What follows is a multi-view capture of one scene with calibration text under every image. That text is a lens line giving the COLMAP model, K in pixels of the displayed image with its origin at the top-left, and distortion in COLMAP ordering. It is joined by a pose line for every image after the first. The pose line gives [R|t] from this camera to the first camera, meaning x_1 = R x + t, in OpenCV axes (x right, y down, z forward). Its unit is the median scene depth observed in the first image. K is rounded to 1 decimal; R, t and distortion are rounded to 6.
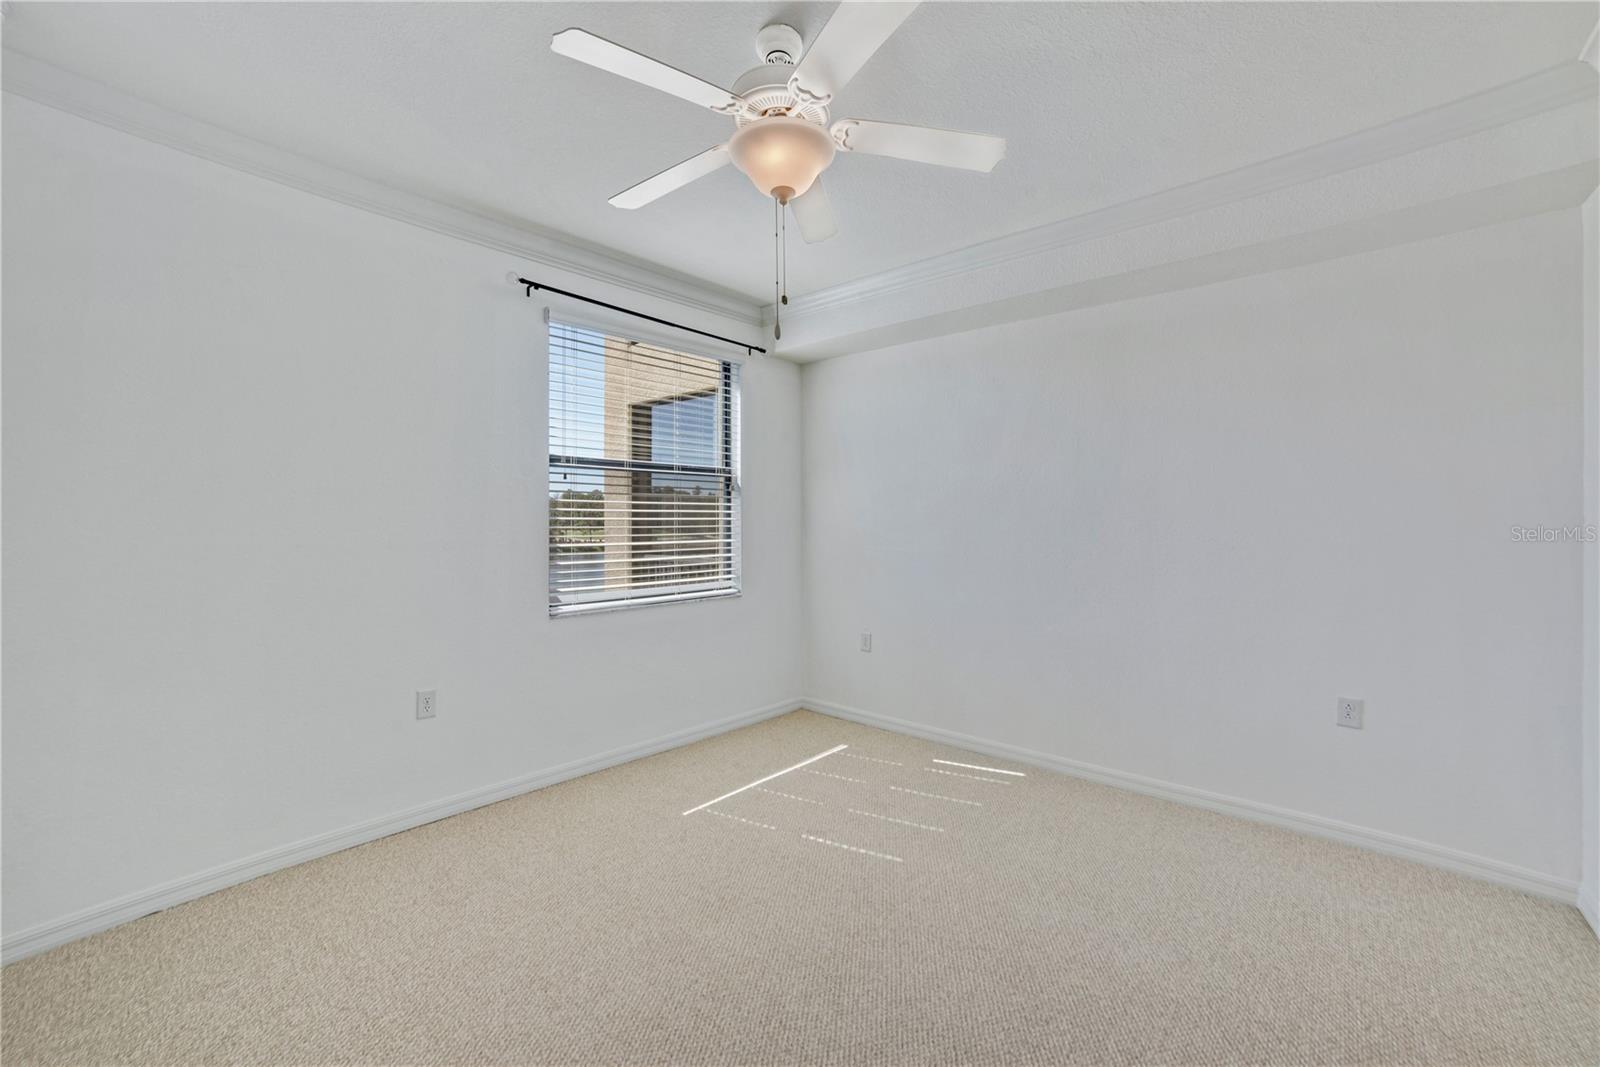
lens RADIAL K [[633.2, 0, 801.8], [0, 633.2, 516.8], [0, 0, 1]] dist [-0.079694, 0.031892]
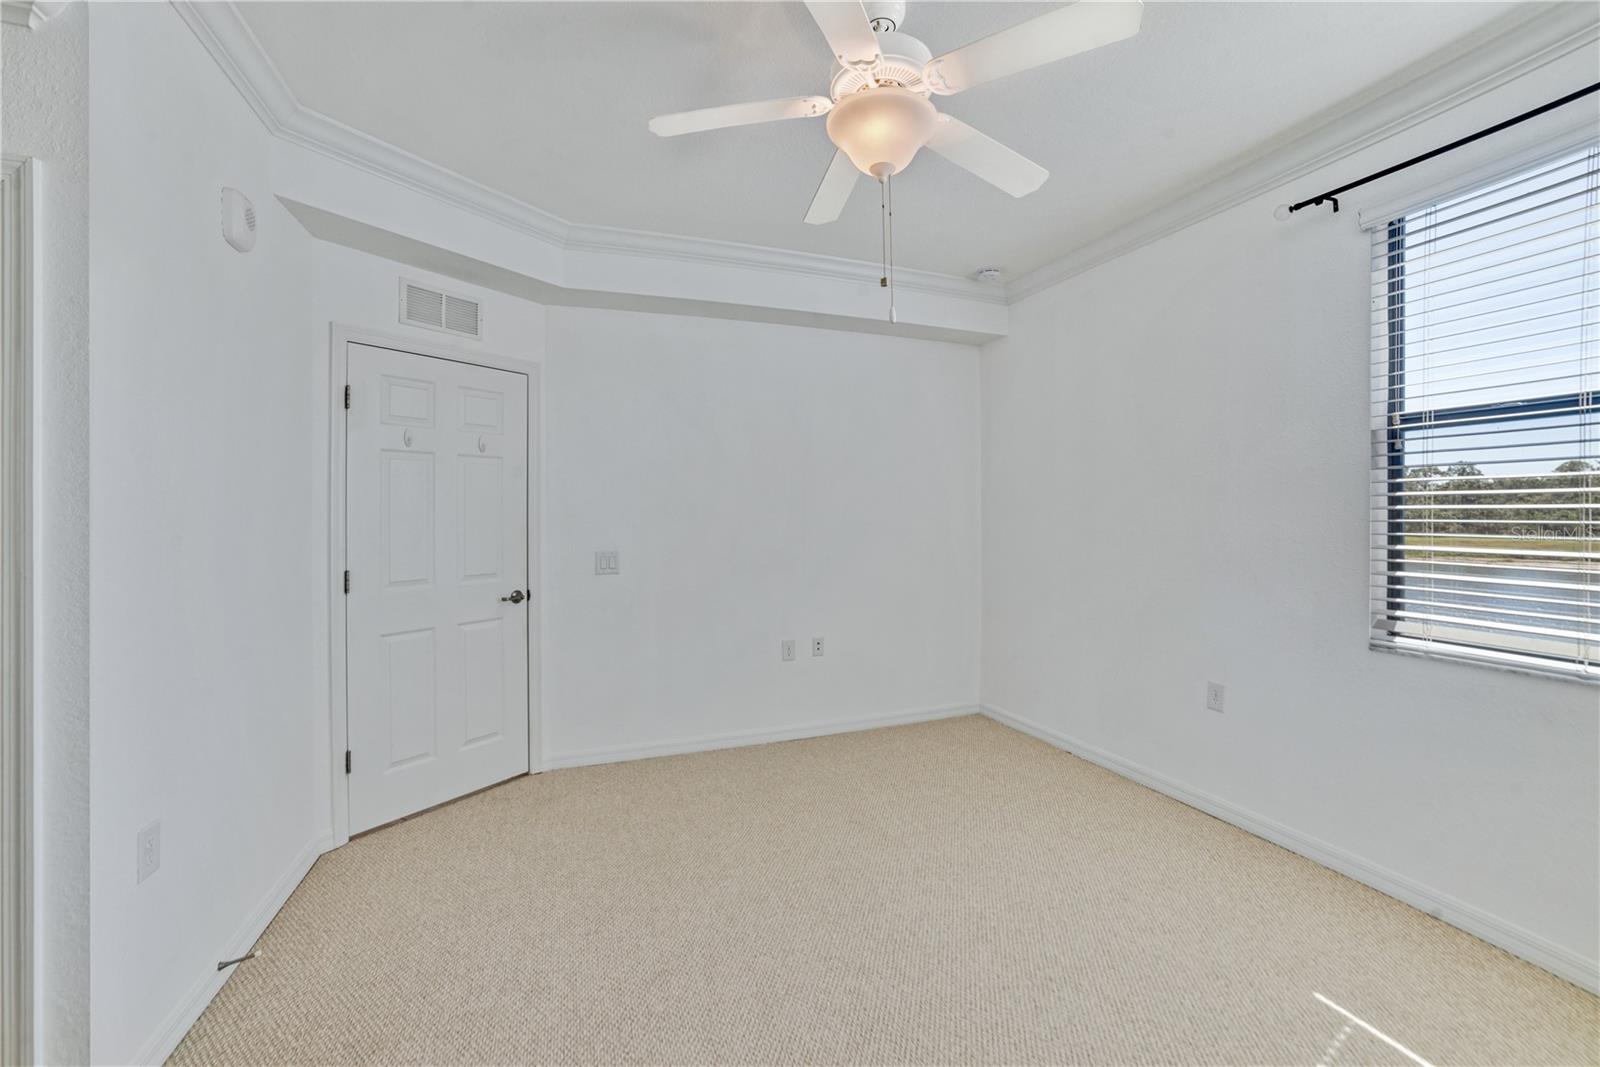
lens RADIAL K [[644.3, 0, 784.4], [0, 644.3, 520.7], [0, 0, 1]] dist [-0.107389, 0.049960]
pose [[-0.455272, 0.012252, -0.890268, 0.512103], [0.008710, 0.999919, 0.009307, 0.004955], [0.890310, -0.003517, -0.455342, 0.723848]]
